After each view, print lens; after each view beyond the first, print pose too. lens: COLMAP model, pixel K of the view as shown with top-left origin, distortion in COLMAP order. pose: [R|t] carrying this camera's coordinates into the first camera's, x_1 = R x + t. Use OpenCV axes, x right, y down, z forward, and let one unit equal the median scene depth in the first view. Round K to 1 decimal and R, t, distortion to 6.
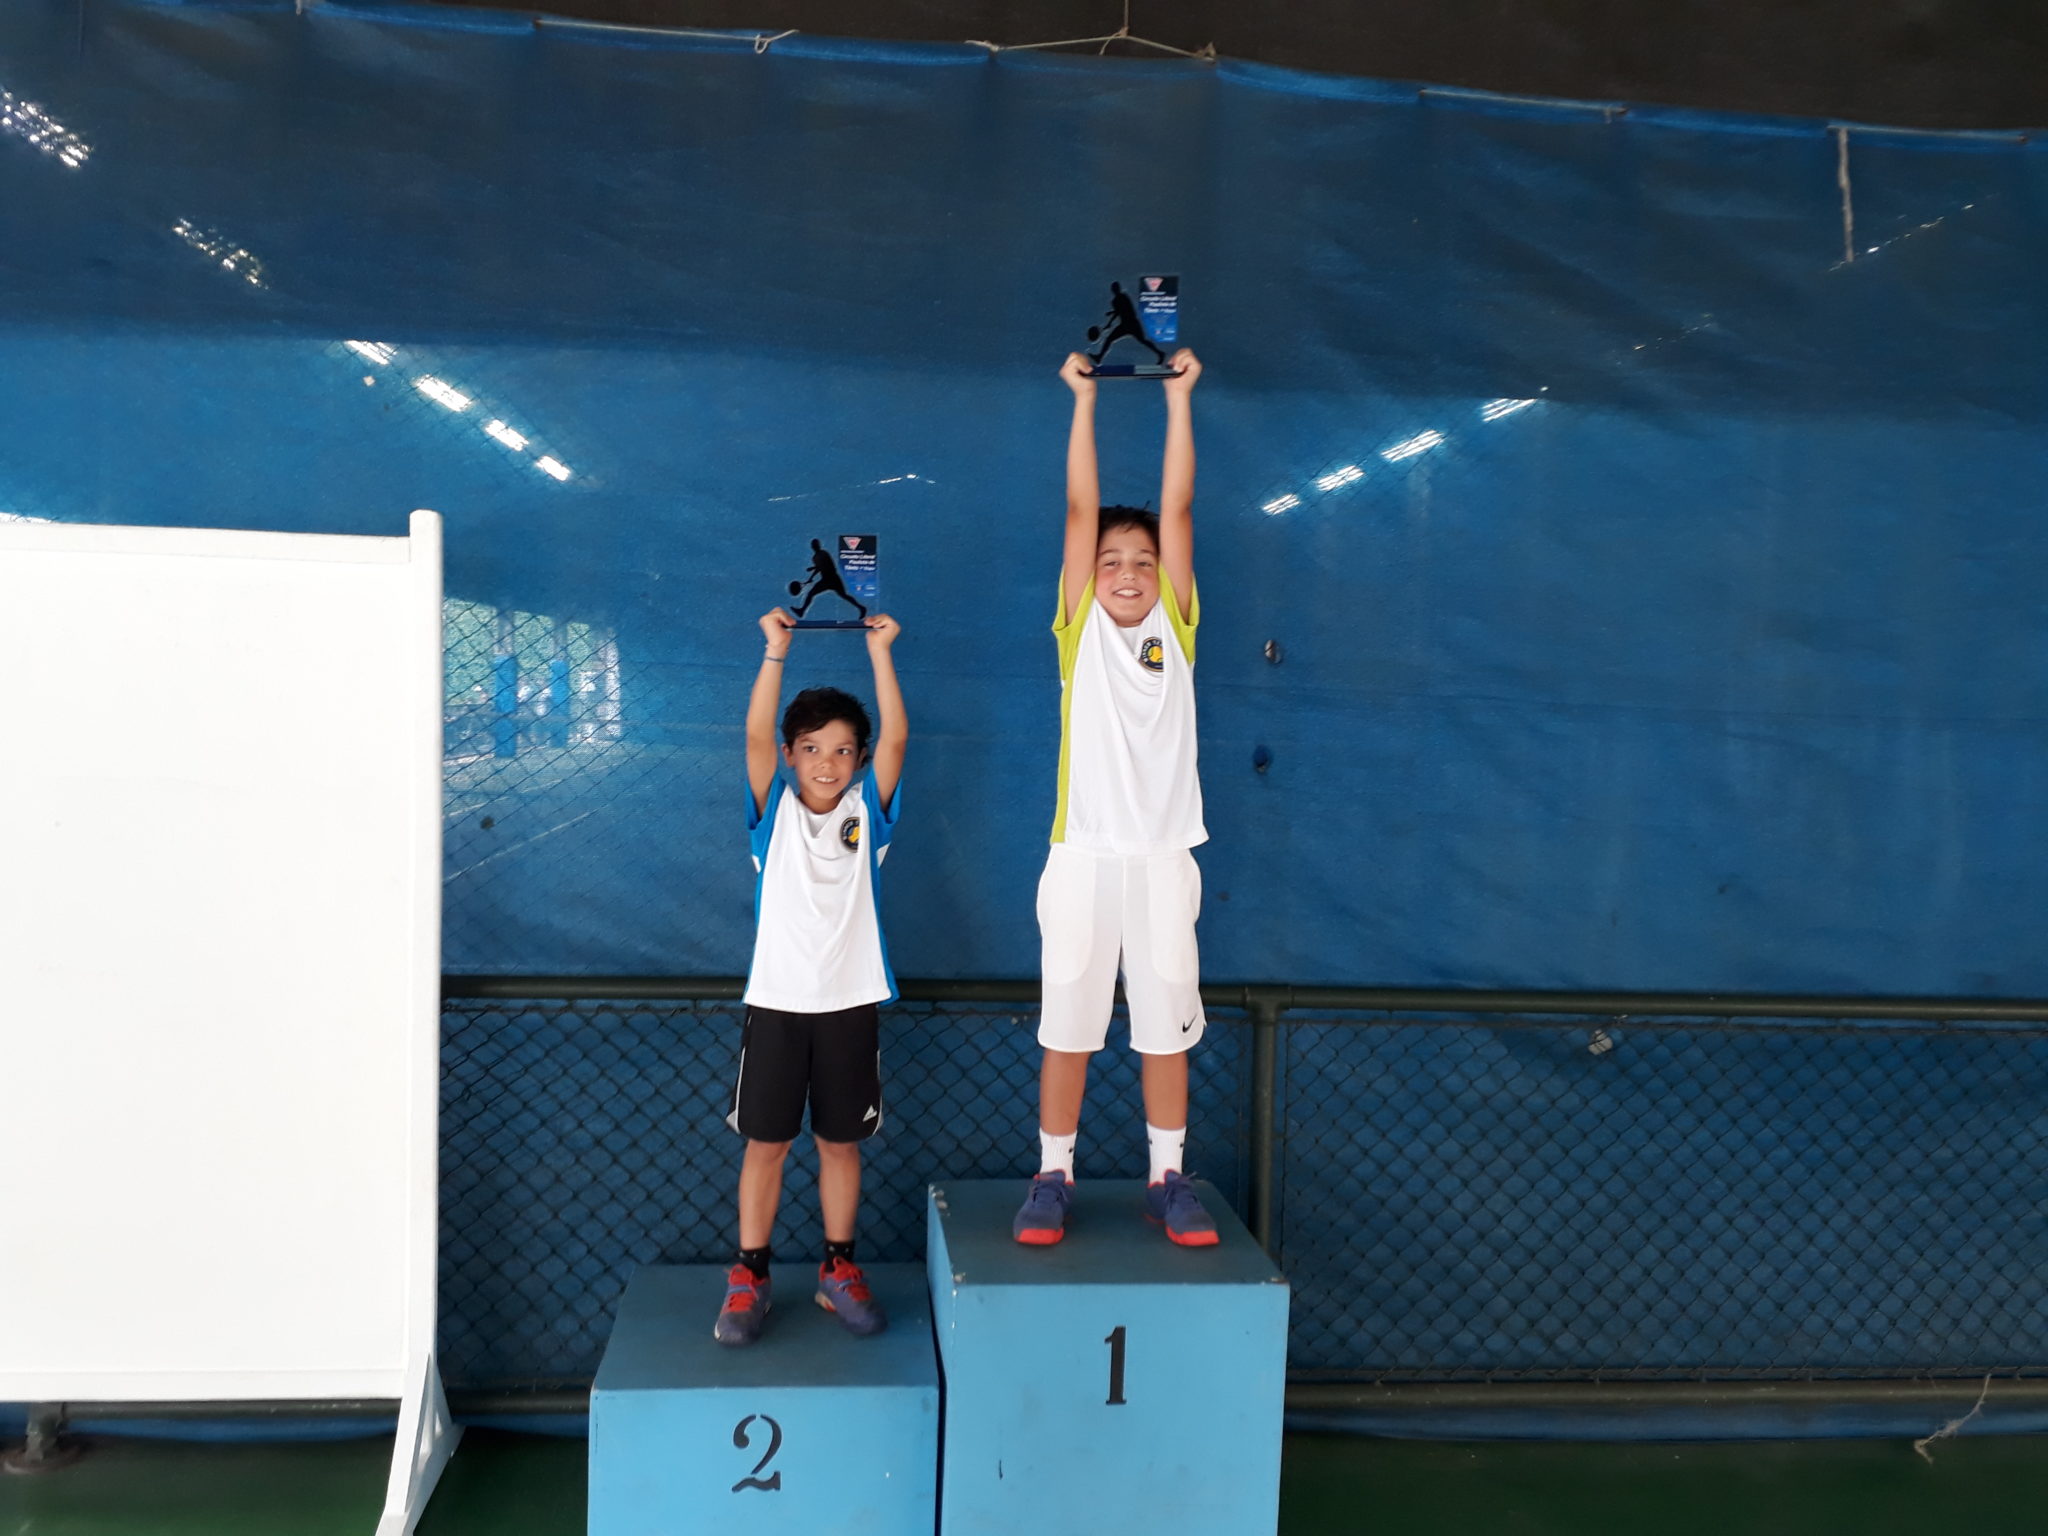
lens RADIAL K [[1634.4, 0, 977.1], [0, 1634.4, 761.9], [0, 0, 1]] dist [0.067743, -0.093198]
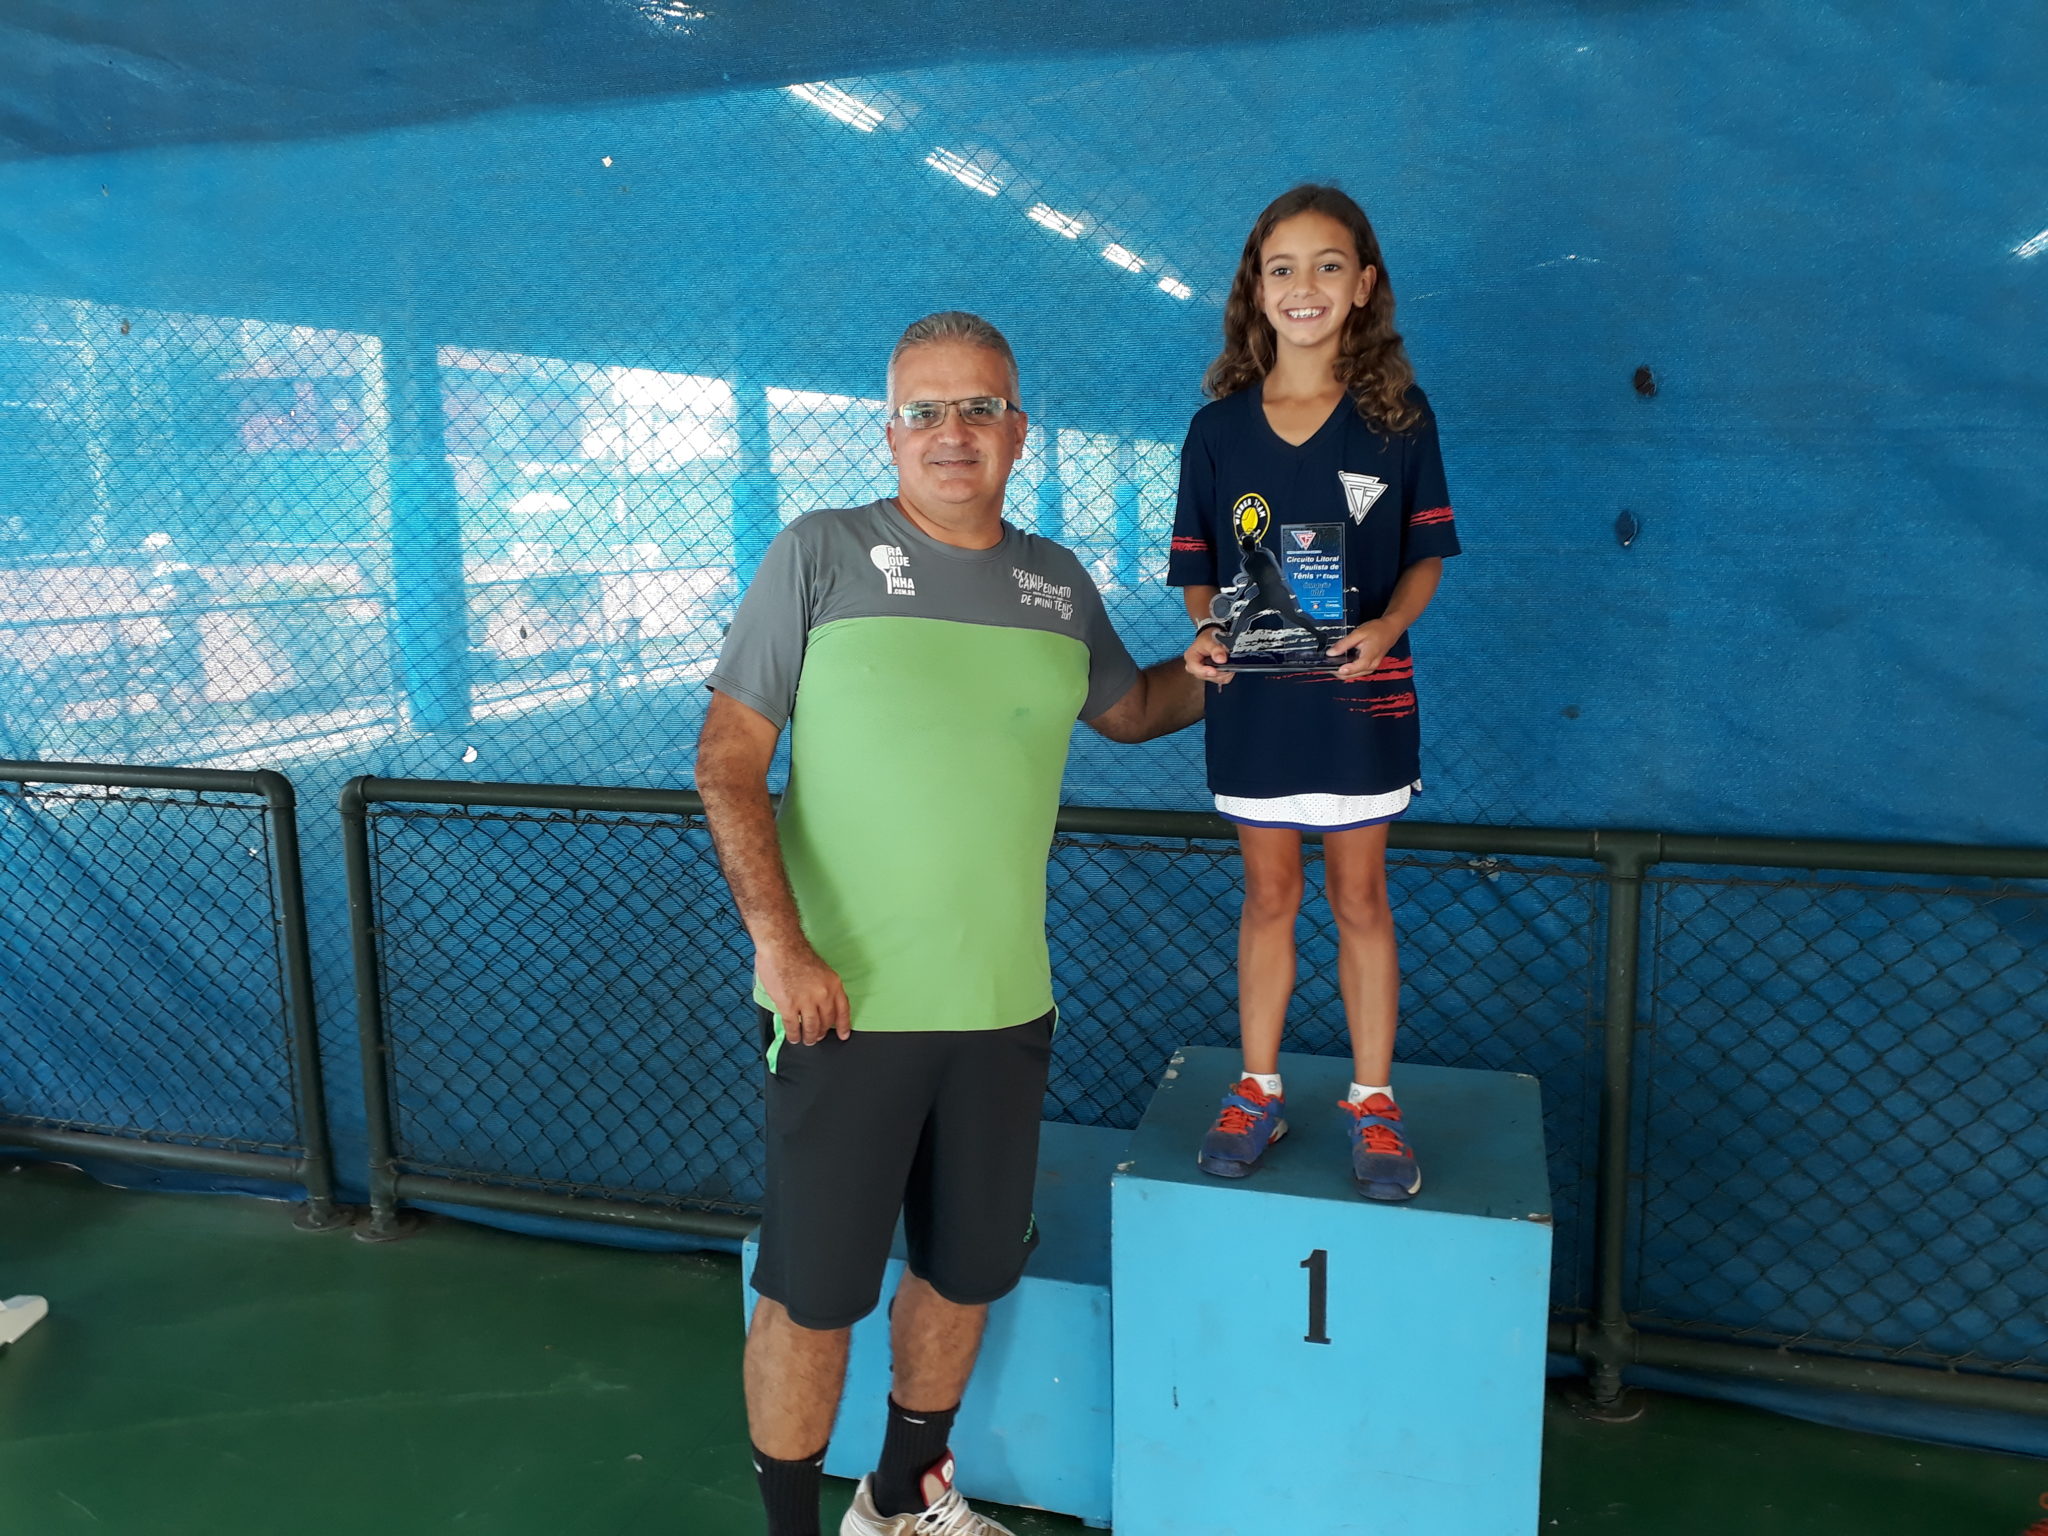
lens RADIAL K [[1634.4, 0, 977.1], [0, 1634.4, 761.9], [0, 0, 1]] dist [0.067743, -0.093198]
pose [[0.923195, 0.014453, -0.384060, 0.196868], [0.026825, 0.994433, 0.101903, 0.020685], [0.383394, -0.104379, 0.917668, 0.196954]]
